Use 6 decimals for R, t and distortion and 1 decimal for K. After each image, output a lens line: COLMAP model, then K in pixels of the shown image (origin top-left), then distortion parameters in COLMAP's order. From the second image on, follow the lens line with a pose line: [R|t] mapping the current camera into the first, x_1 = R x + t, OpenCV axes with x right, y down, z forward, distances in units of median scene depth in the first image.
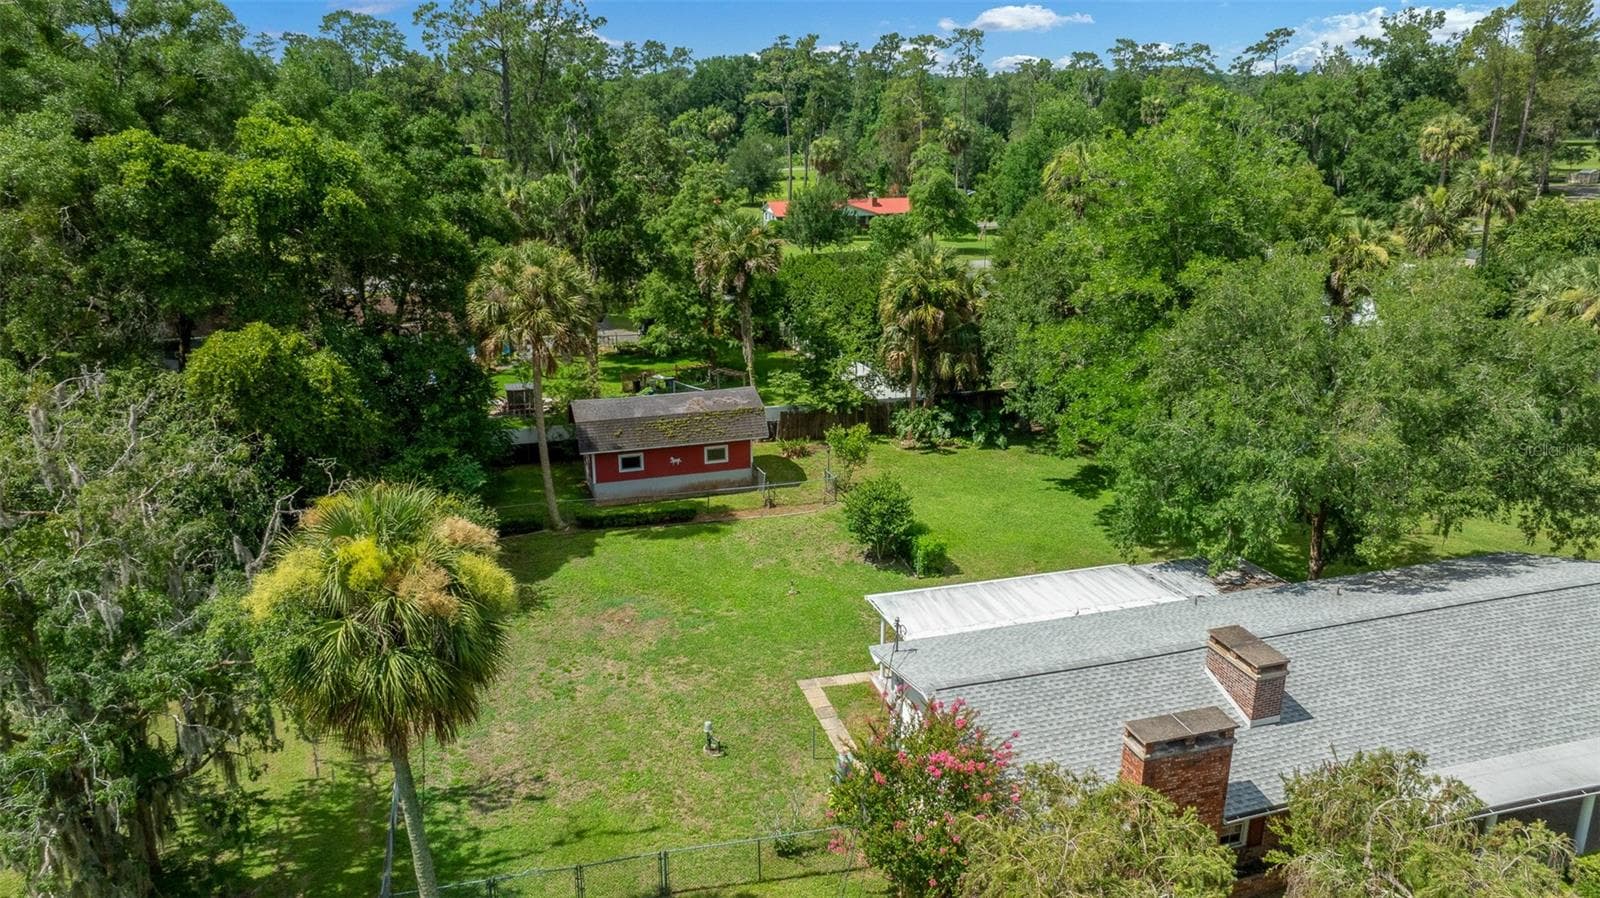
lens RADIAL K [[1165.0, 0, 800.0], [0, 1165.0, 449.0], [0, 0, 1]] dist [0.002938, 0.002138]
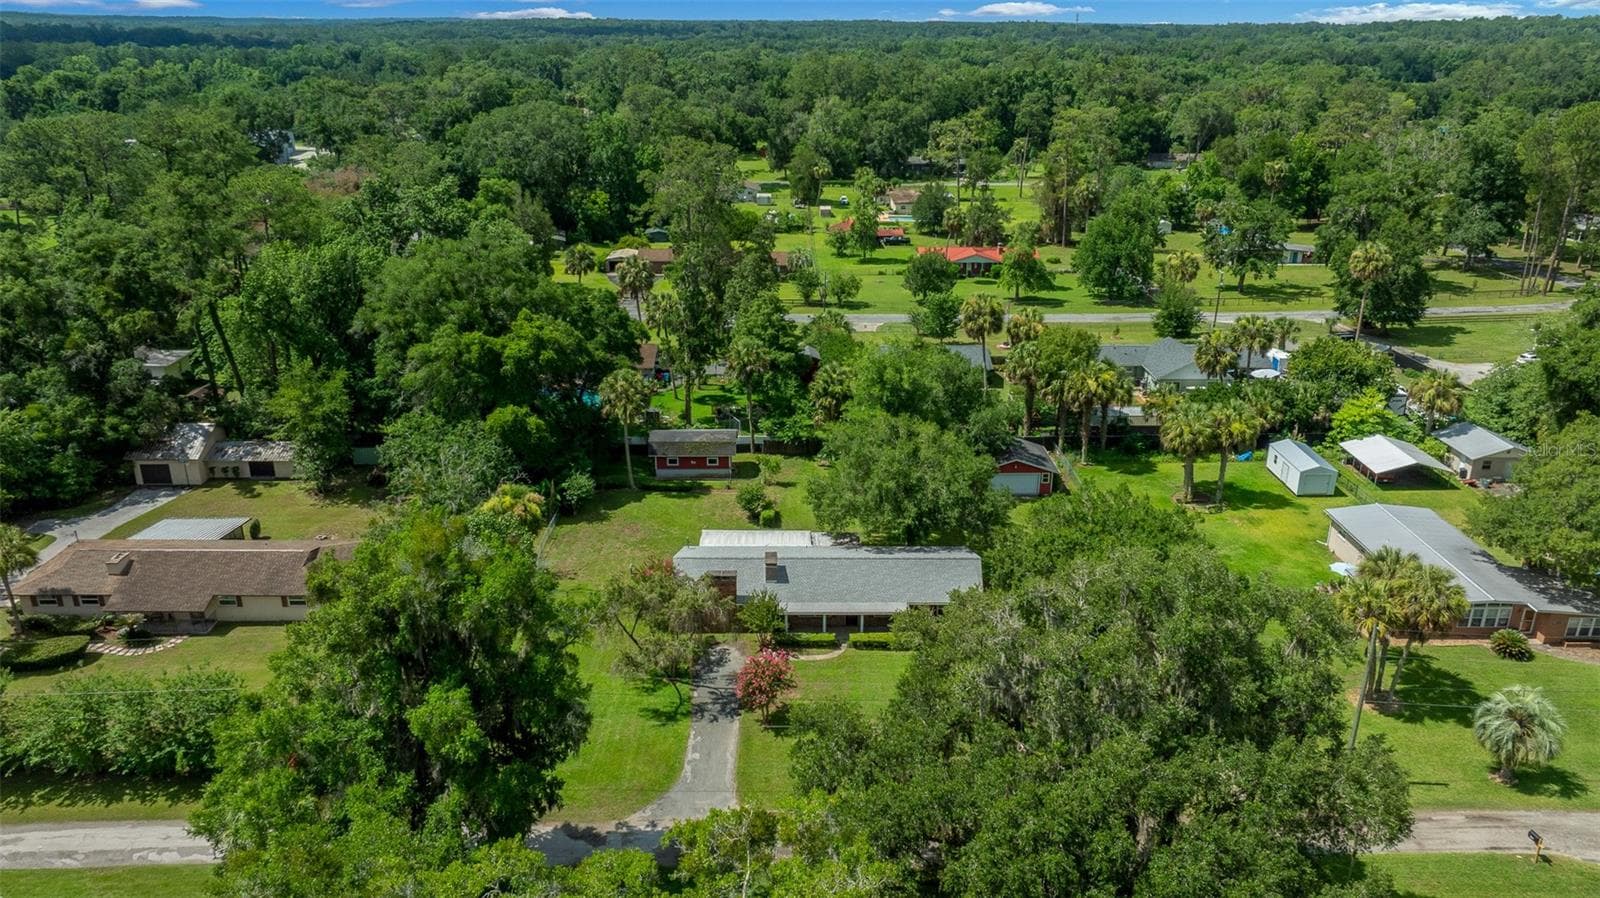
lens RADIAL K [[1165.0, 0, 800.0], [0, 1165.0, 449.0], [0, 0, 1]] dist [0.002938, 0.002138]
pose [[0.961550, 0.101491, -0.255190, 0.873132], [-0.088216, 0.994109, 0.062966, -0.232794], [0.260077, -0.038033, 0.964838, -1.433036]]
